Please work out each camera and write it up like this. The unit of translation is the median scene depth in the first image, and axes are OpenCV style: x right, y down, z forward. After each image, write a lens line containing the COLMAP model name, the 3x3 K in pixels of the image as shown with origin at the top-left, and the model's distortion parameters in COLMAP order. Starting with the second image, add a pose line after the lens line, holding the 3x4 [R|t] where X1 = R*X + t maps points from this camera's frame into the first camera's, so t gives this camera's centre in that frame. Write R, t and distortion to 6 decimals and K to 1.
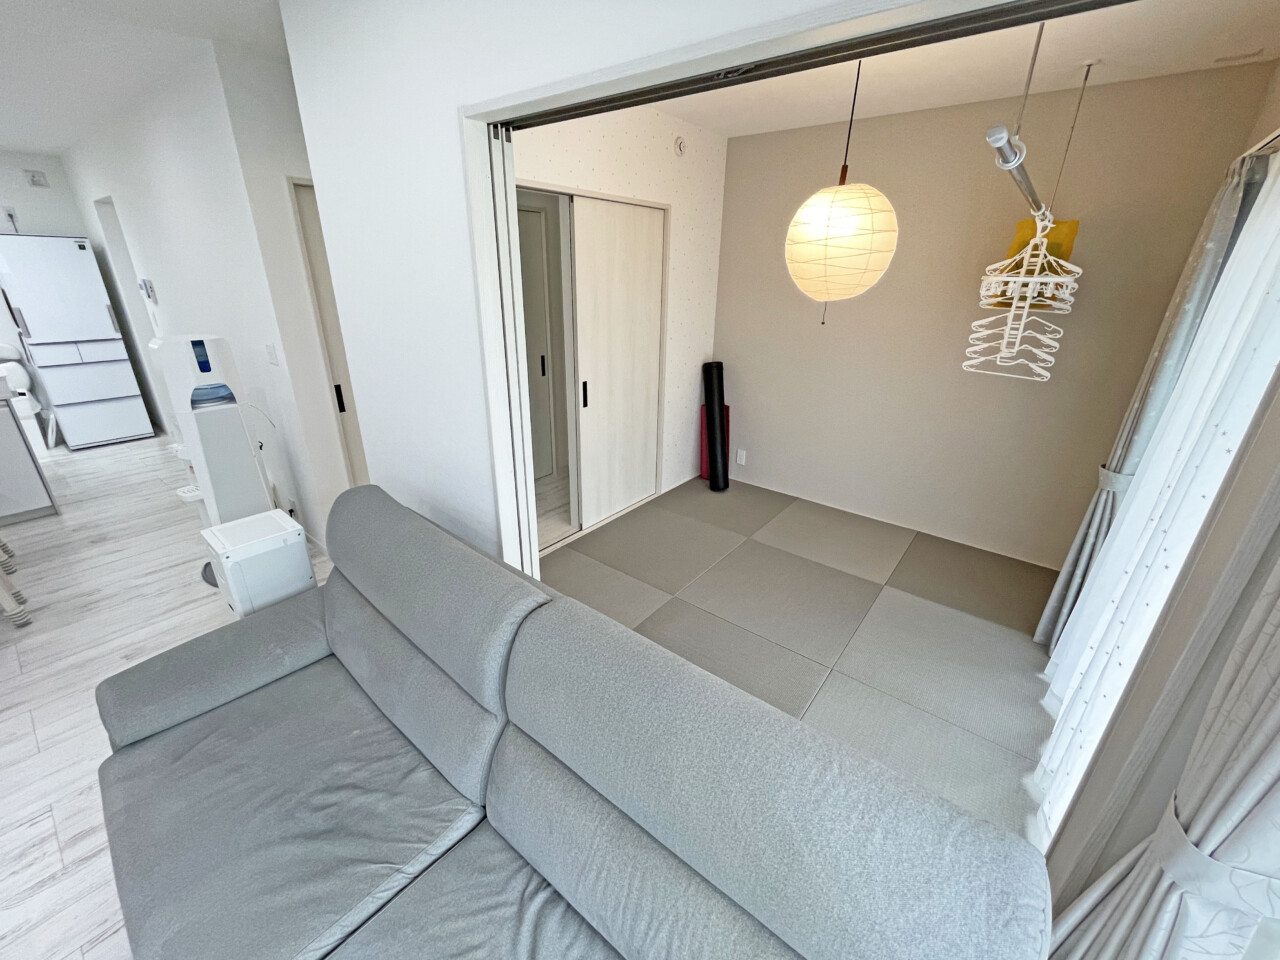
lens RADIAL K [[517.9, 0, 637.7], [0, 517.9, 473.2], [0, 0, 1]] dist [0.000421, -0.001156]
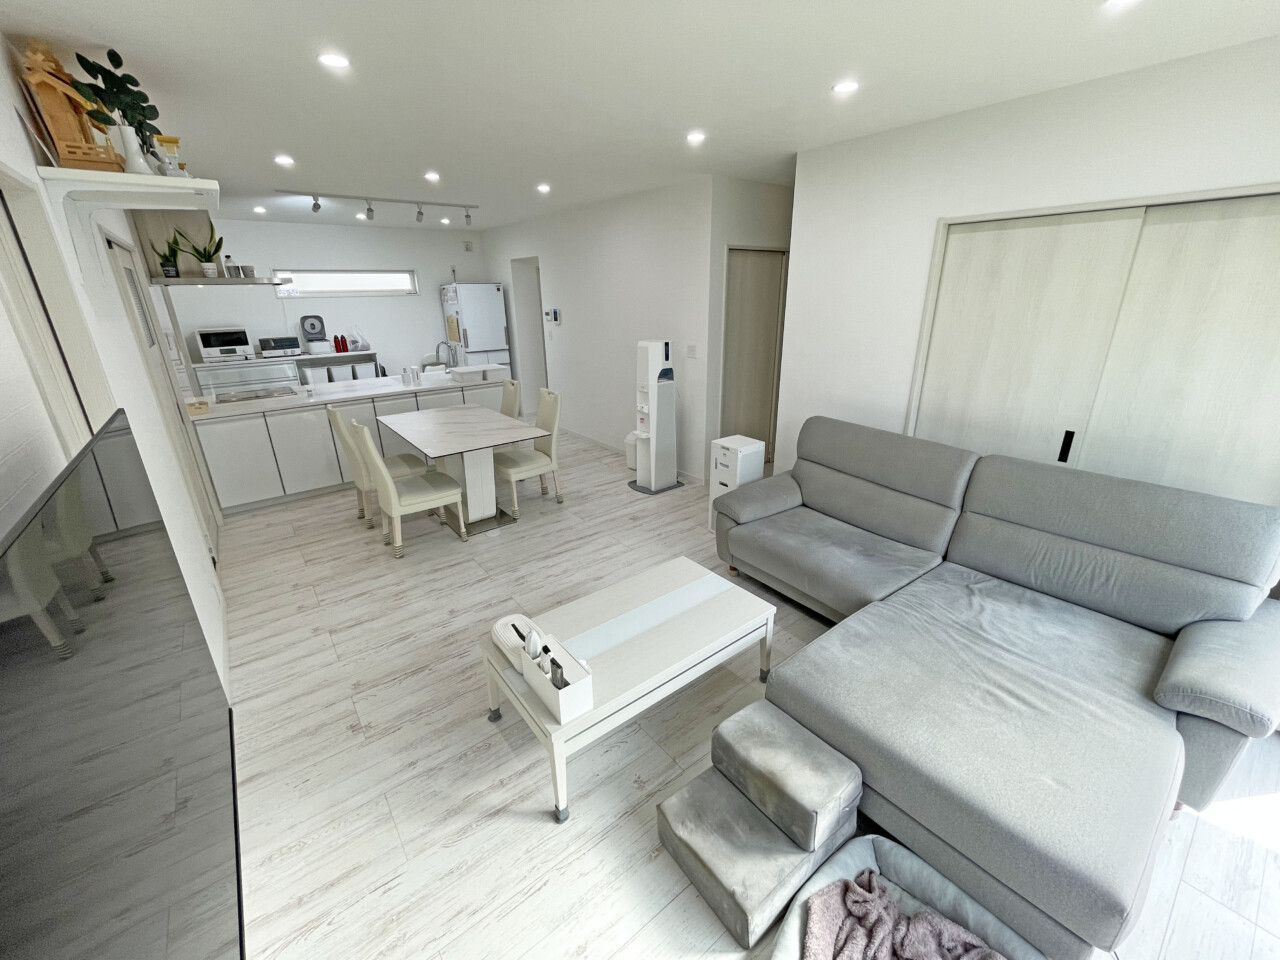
lens RADIAL K [[517.9, 0, 636.2], [0, 517.9, 475.3], [0, 0, 1]] dist [0.000421, -0.001156]
pose [[0.970006, 0.048369, -0.238221, -0.477926], [-0.056737, 0.997985, -0.028395, 0.217518], [0.236368, 0.041059, 0.970796, -0.608922]]
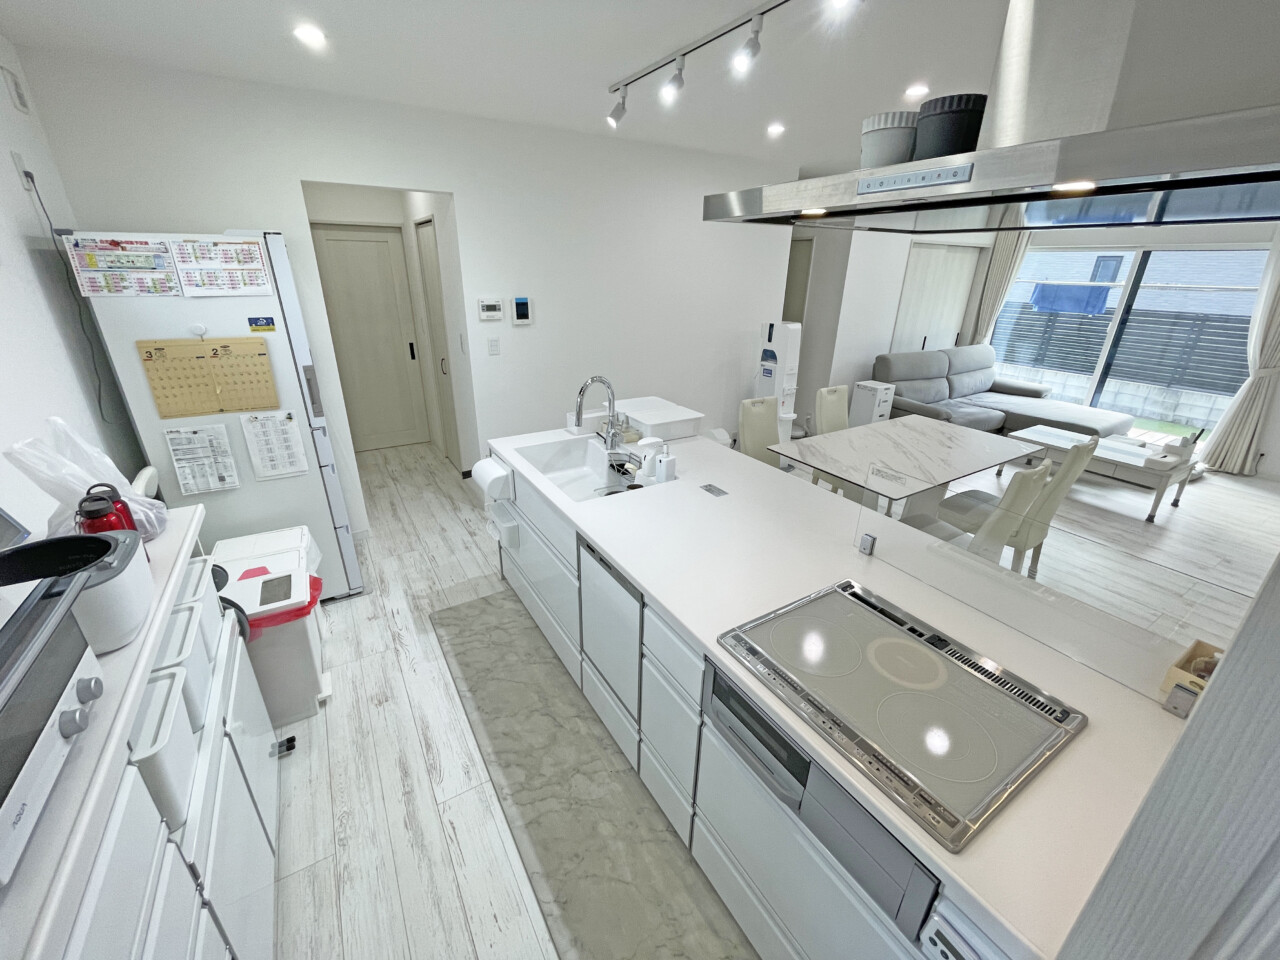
lens RADIAL K [[517.9, 0, 642.0], [0, 517.9, 475.0], [0, 0, 1]] dist [0.000421, -0.001156]
pose [[0.337437, -0.363234, 0.868445, -2.549633], [0.336264, 0.908198, 0.249205, -0.367001], [-0.879240, 0.207936, 0.428602, 0.740457]]
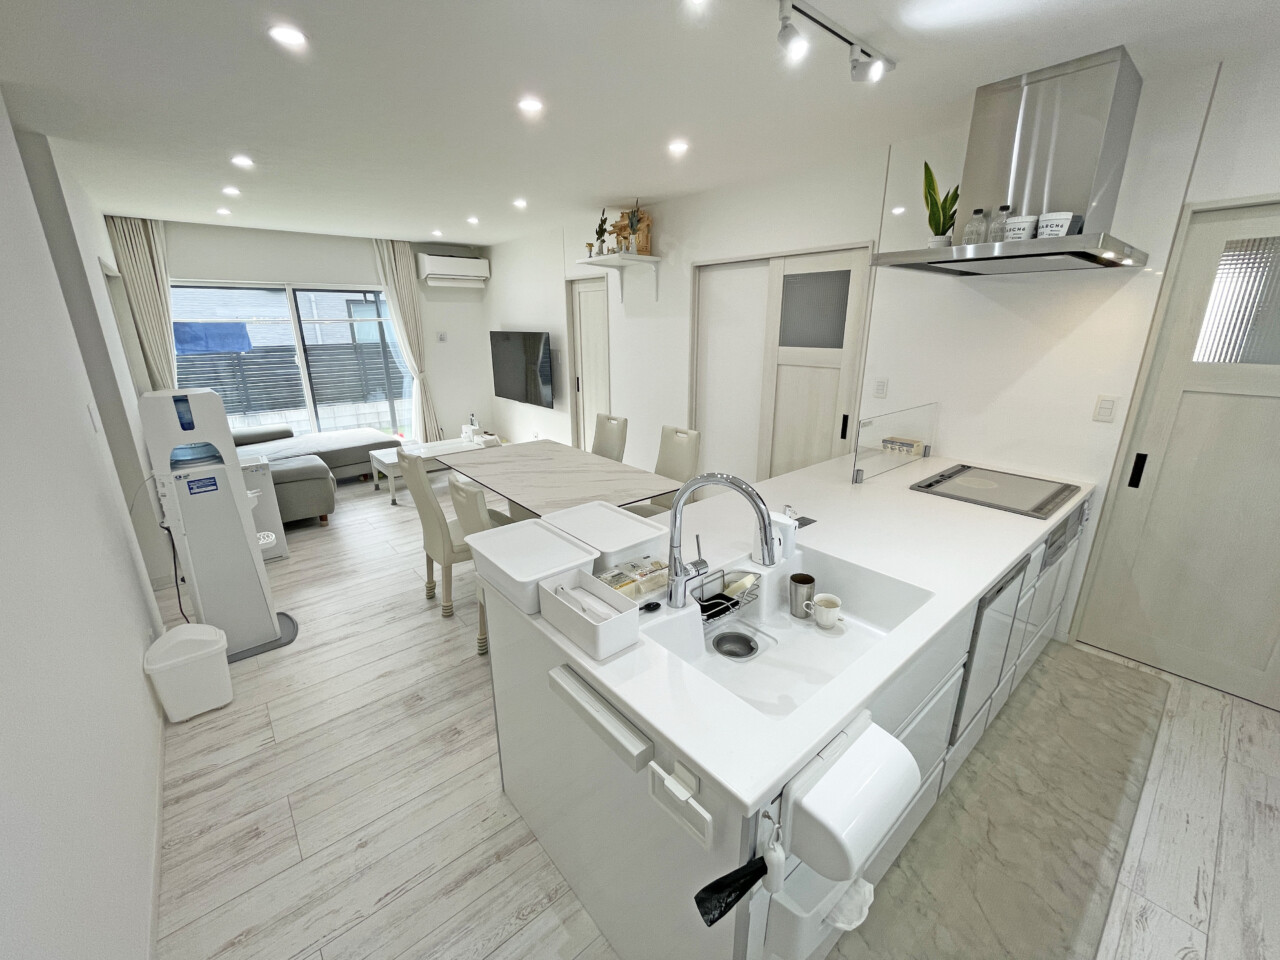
lens RADIAL K [[517.9, 0, 636.3], [0, 517.9, 474.8], [0, 0, 1]] dist [0.000421, -0.001156]
pose [[-0.980199, -0.067182, 0.186271, -1.735043], [0.063113, 0.785632, 0.615467, -0.621842], [-0.187689, 0.615036, -0.765835, 1.546675]]
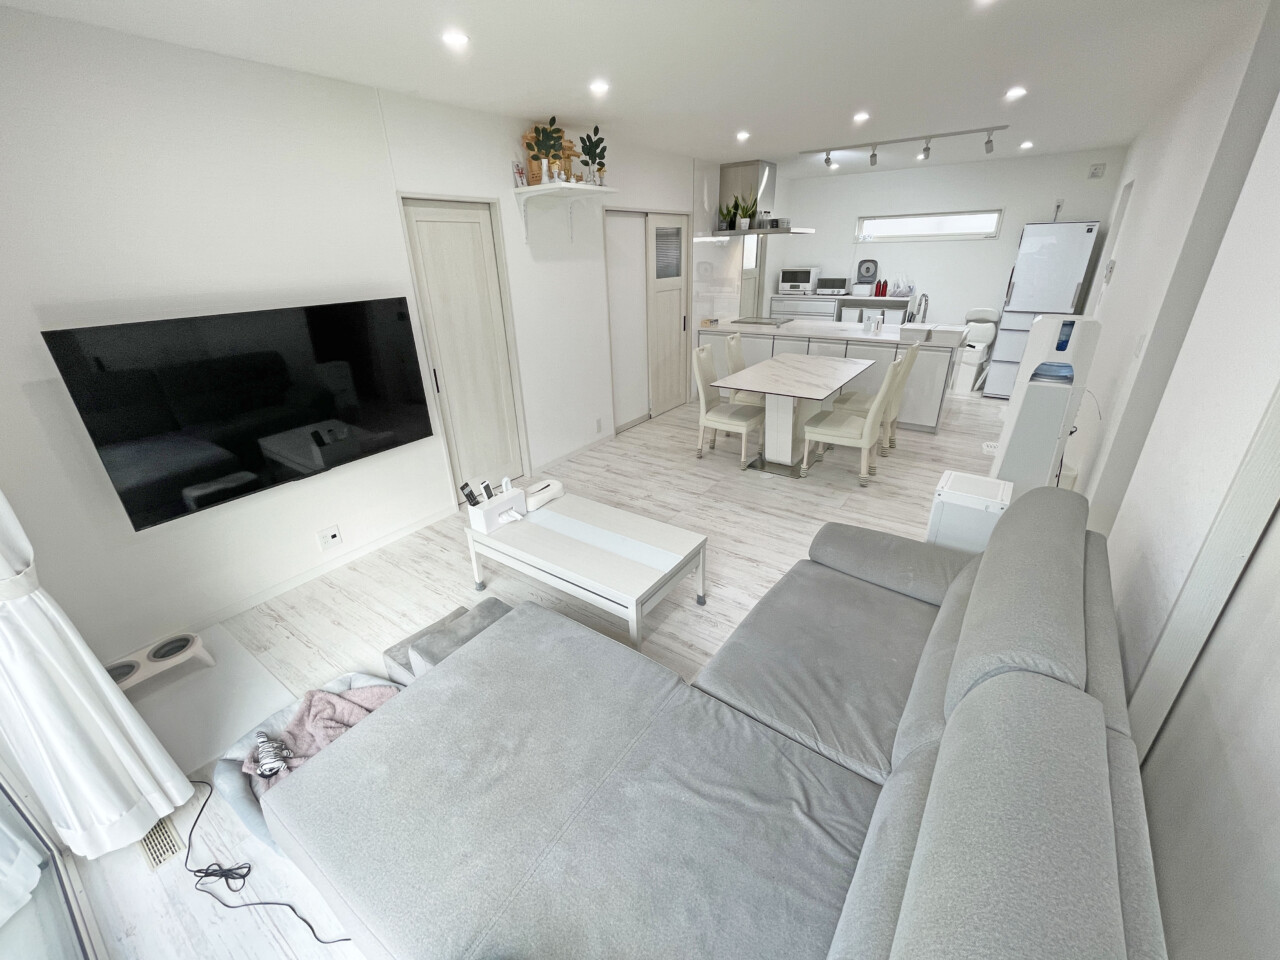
lens RADIAL K [[517.9, 0, 639.6], [0, 517.9, 476.0], [0, 0, 1]] dist [0.000421, -0.001156]
pose [[0.051035, 0.384028, -0.921910, 0.194658], [-0.343382, 0.873580, 0.344887, -0.038142], [0.937808, 0.298966, 0.176452, 0.071833]]
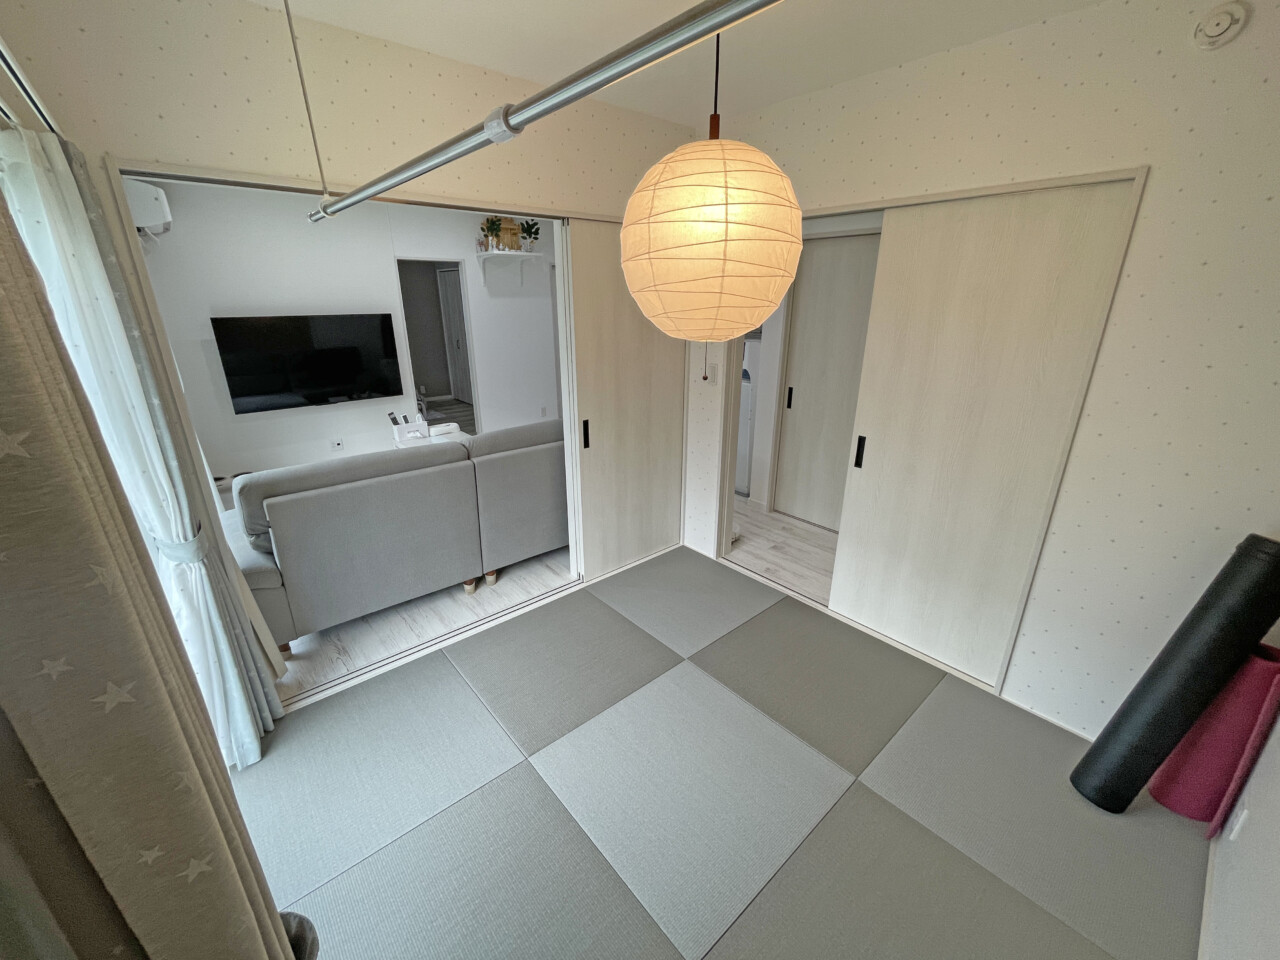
lens RADIAL K [[517.9, 0, 644.0], [0, 517.9, 471.5], [0, 0, 1]] dist [0.000421, -0.001156]
pose [[-0.186042, 0.307380, -0.933223, 0.841465], [-0.368399, 0.858692, 0.356273, -0.352766], [0.910862, 0.410080, -0.046515, 0.884883]]
